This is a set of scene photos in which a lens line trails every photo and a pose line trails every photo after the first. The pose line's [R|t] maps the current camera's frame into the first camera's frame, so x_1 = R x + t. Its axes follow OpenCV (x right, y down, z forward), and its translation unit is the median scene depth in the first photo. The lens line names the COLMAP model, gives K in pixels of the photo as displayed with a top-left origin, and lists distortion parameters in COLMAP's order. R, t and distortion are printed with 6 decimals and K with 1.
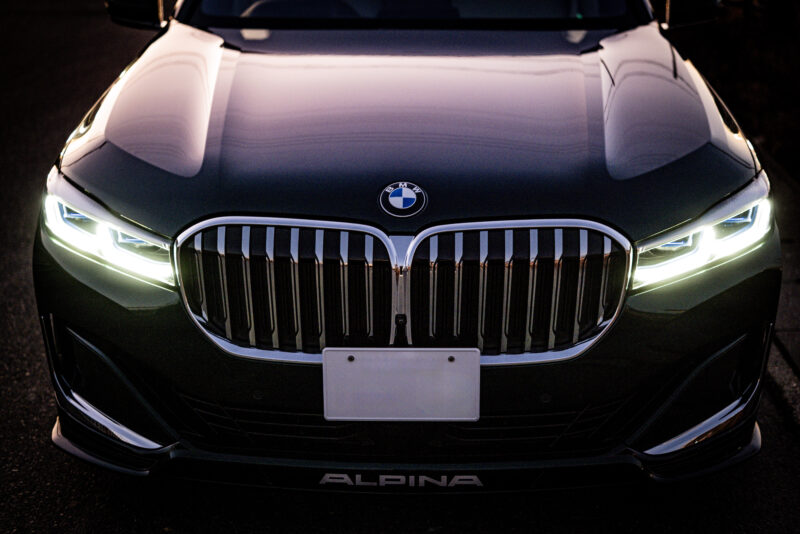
lens RADIAL K [[1178.7, 0, 419.3], [0, 1178.7, 289.7], [0, 0, 1]] dist [0.002327, 0.032417]
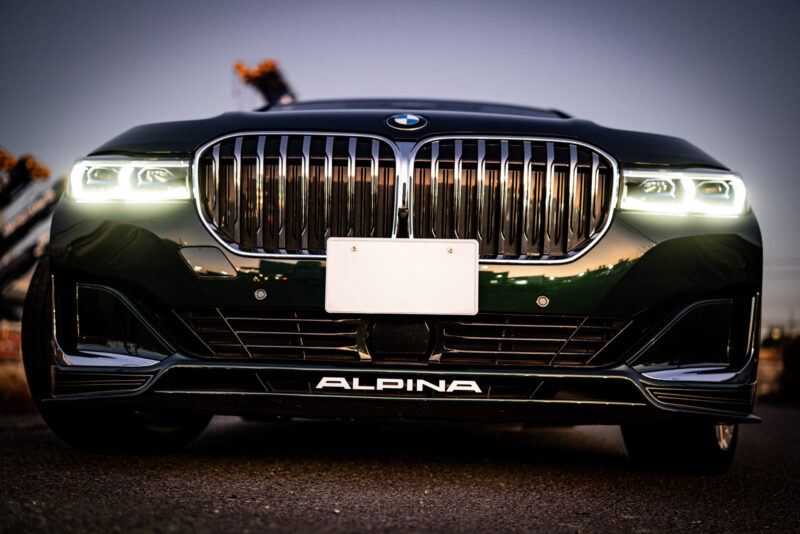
lens RADIAL K [[1178.7, 0, 419.3], [0, 1178.7, 289.7], [0, 0, 1]] dist [0.002327, 0.032417]
pose [[0.999740, 0.021256, 0.008244, -0.008185], [-0.015905, 0.909325, -0.415783, 0.501162], [-0.016335, 0.415543, 0.909427, 0.066792]]
